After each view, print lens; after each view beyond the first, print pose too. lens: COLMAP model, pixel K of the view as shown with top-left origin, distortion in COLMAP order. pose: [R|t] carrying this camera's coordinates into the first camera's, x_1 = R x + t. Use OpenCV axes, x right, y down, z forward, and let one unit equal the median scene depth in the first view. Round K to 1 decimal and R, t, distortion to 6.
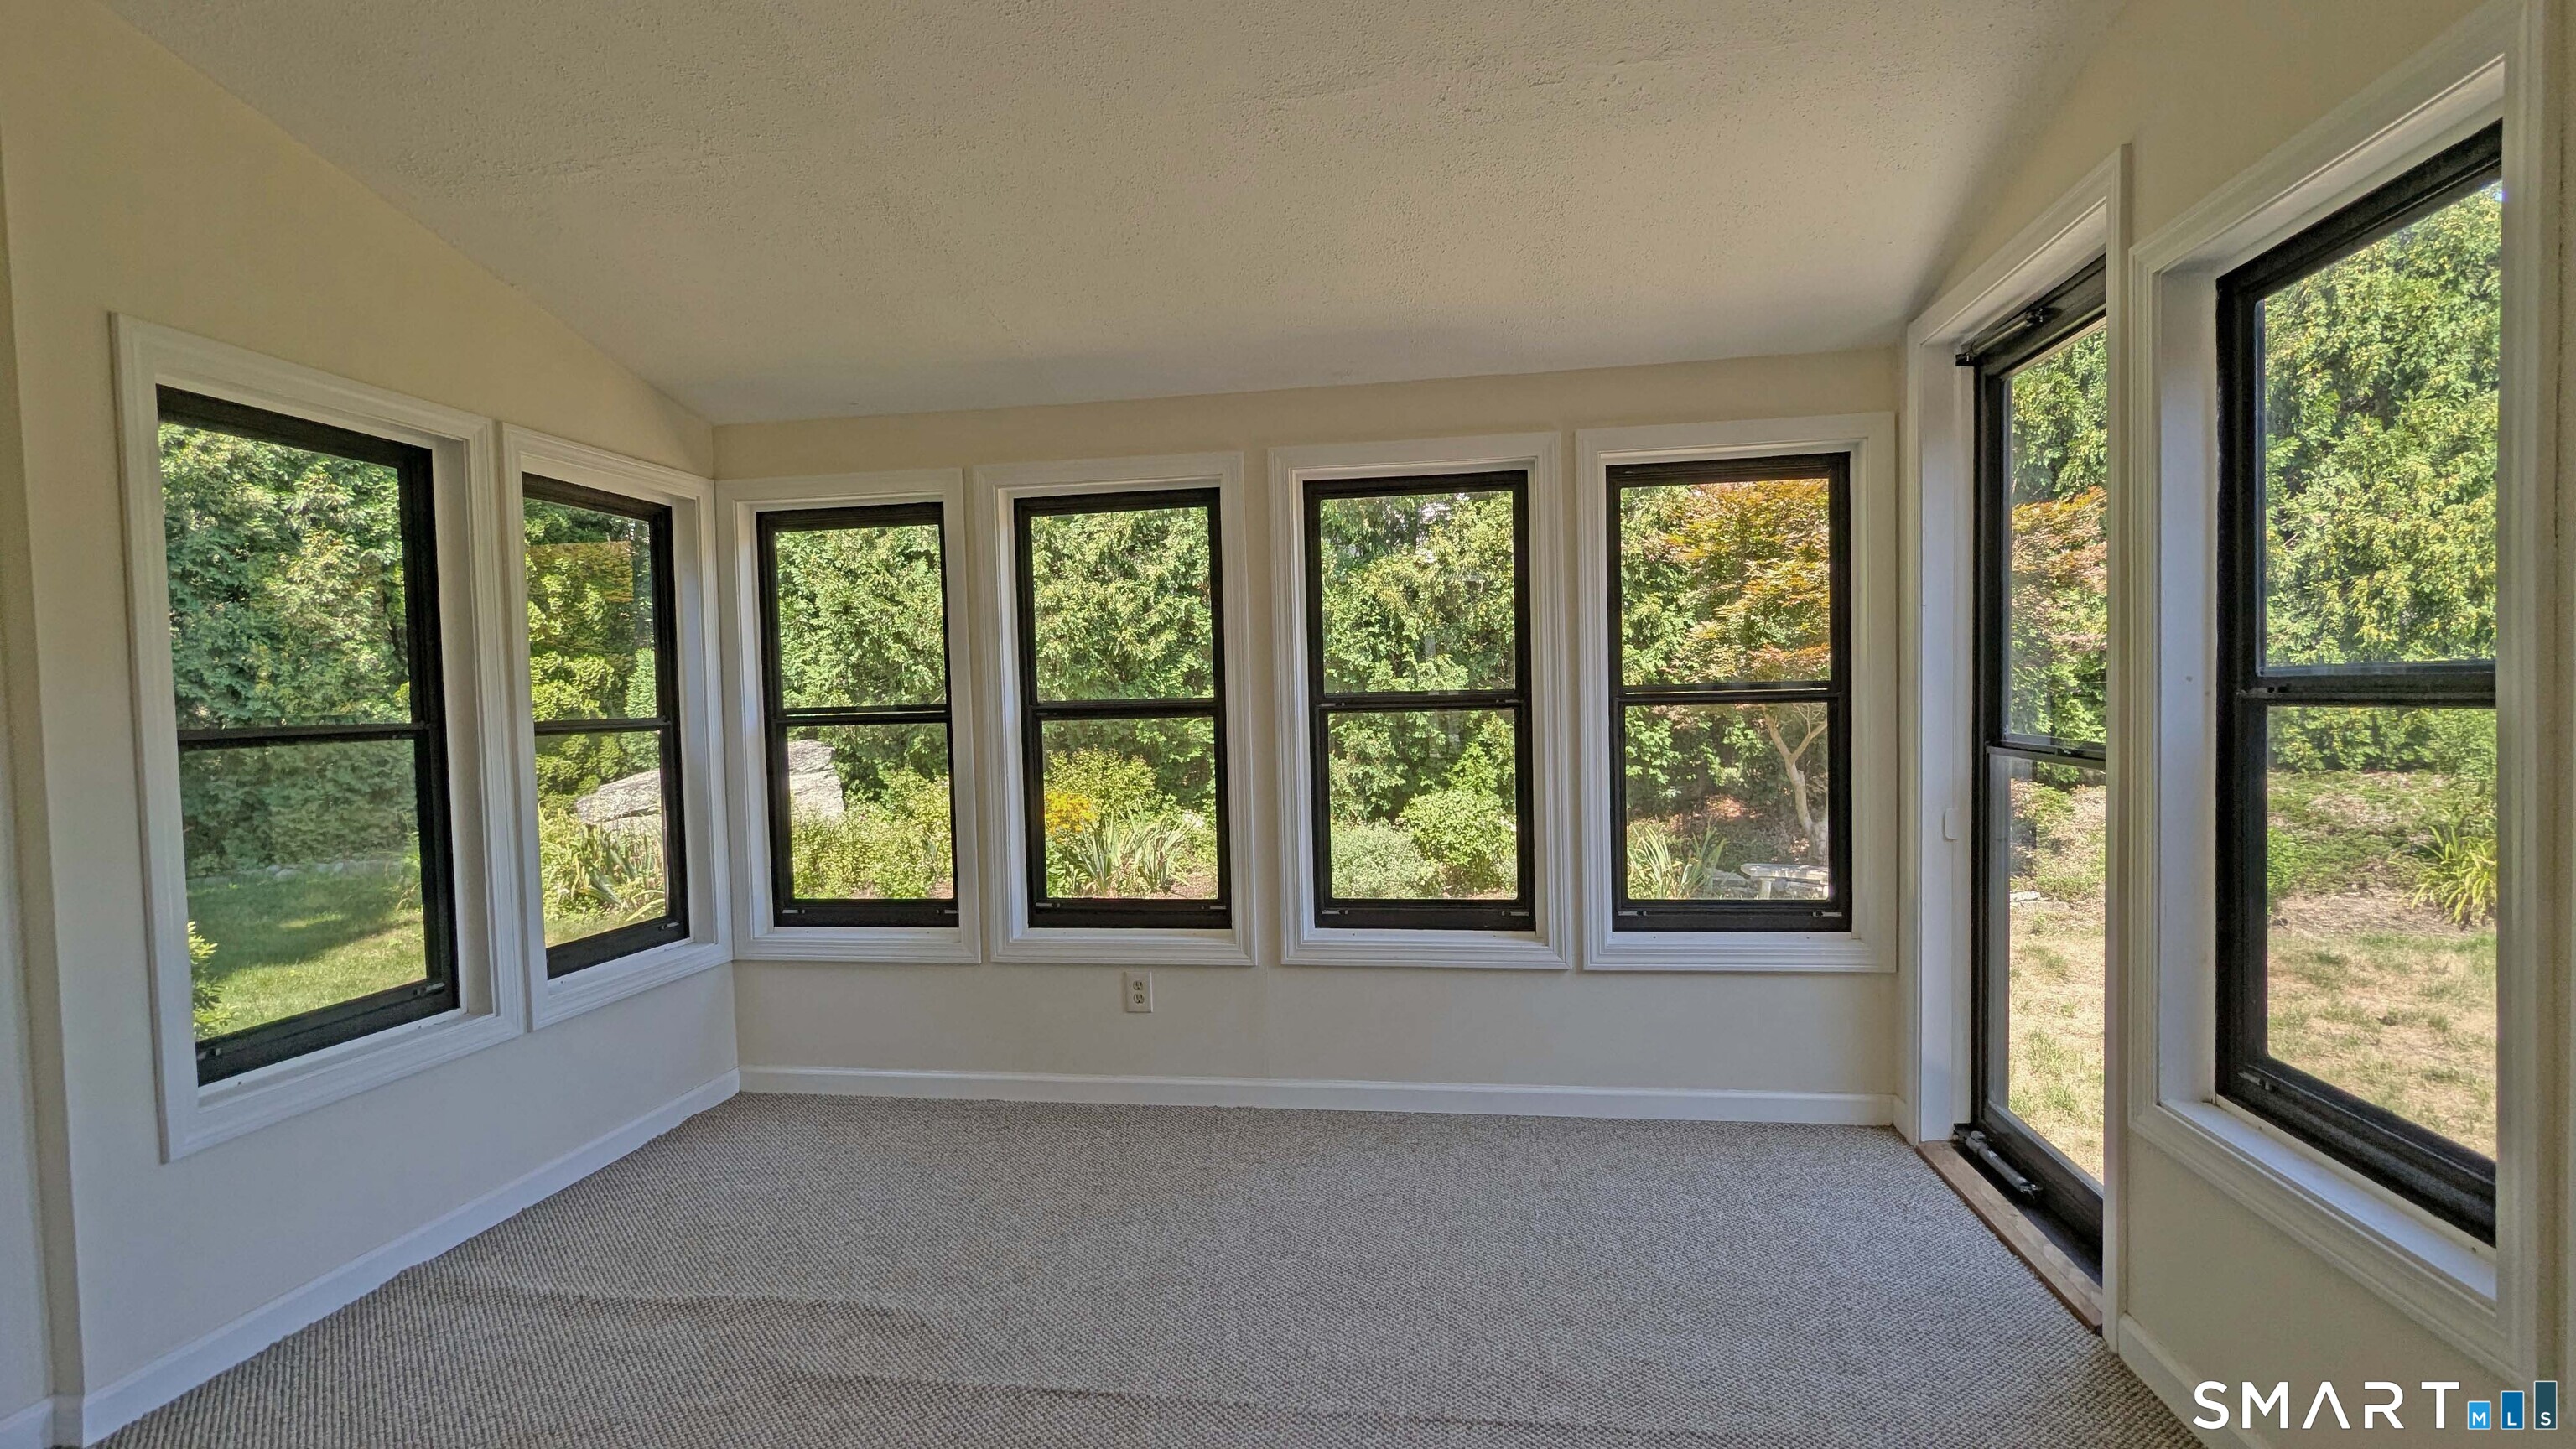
lens RADIAL K [[1214.9, 0, 1282.9], [0, 1214.9, 725.7], [0, 0, 1]] dist [0.001008, 0.001126]
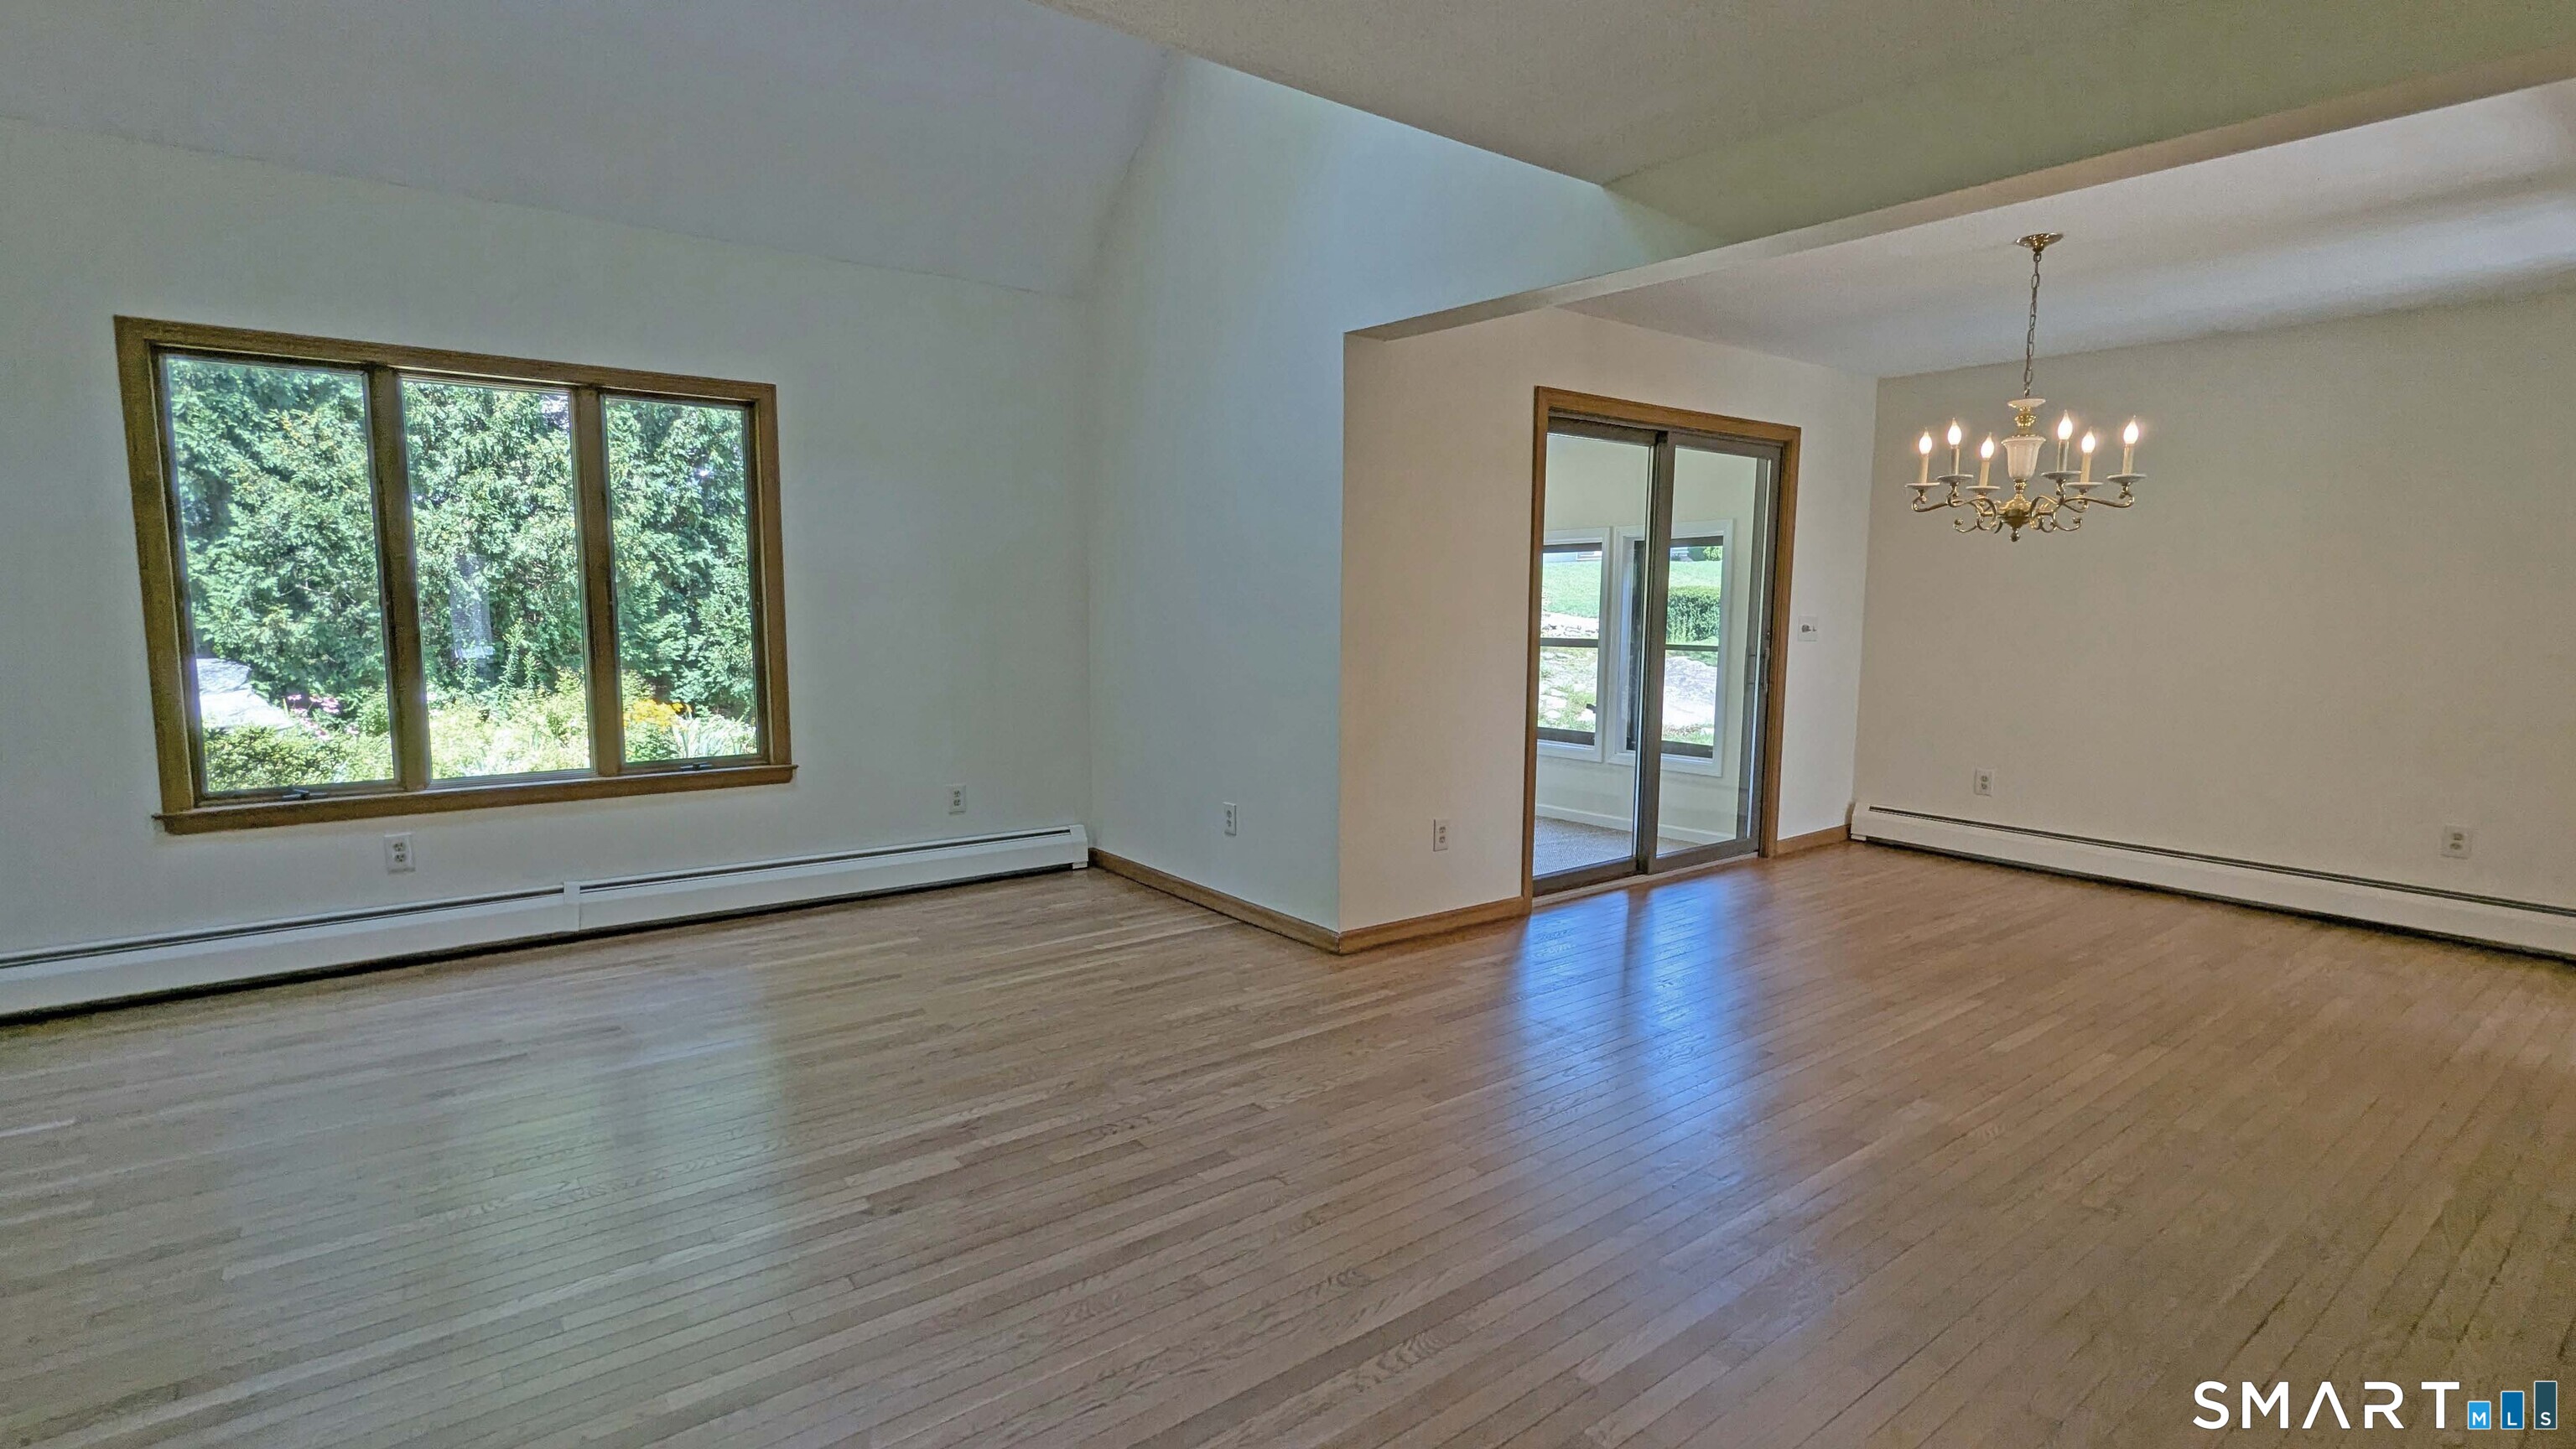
lens RADIAL K [[1214.9, 0, 1283.6], [0, 1214.9, 729.9], [0, 0, 1]] dist [0.001008, 0.001126]
pose [[0.683291, -0.044876, 0.728766, -0.529799], [-0.006266, 0.997712, 0.067312, -0.000742], [-0.730120, -0.050560, 0.681446, -0.233506]]
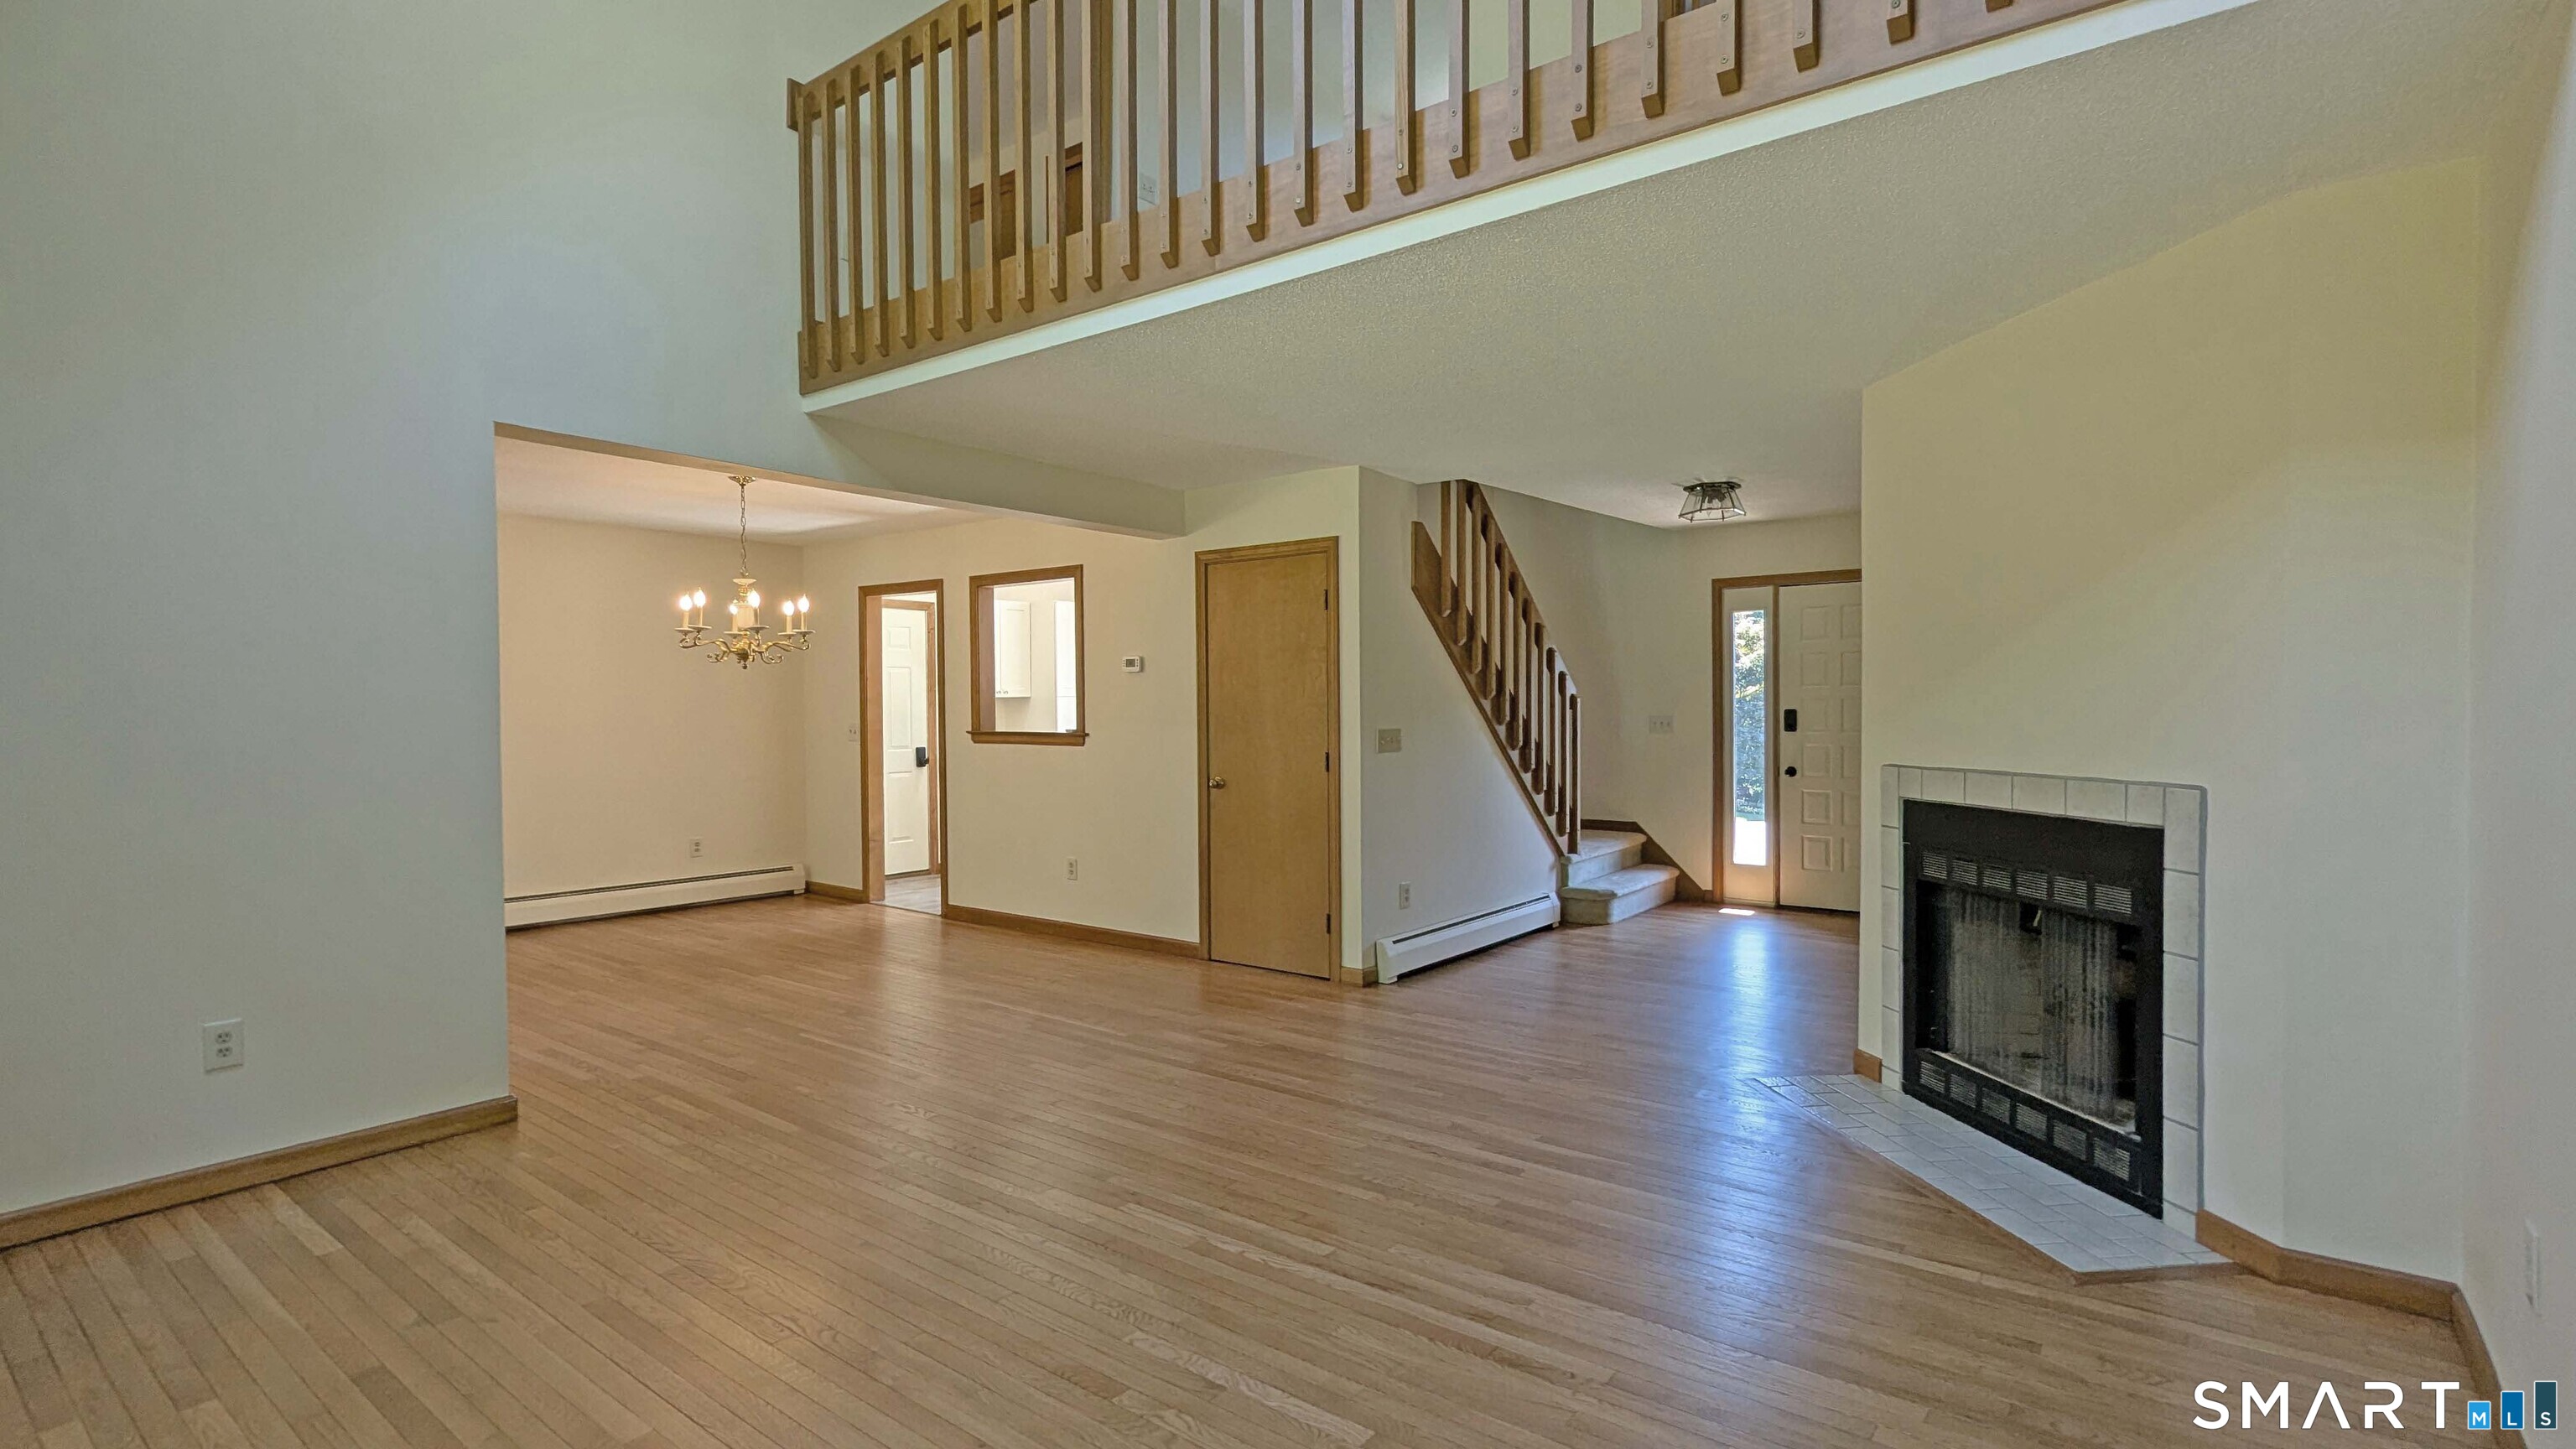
lens RADIAL K [[1214.9, 0, 1280.1], [0, 1214.9, 719.9], [0, 0, 1]] dist [0.001008, 0.001126]
pose [[-0.875630, 0.028639, 0.482133, -0.592608], [0.046511, 0.998601, 0.025153, -0.013201], [-0.480738, 0.044449, -0.875737, 0.215881]]
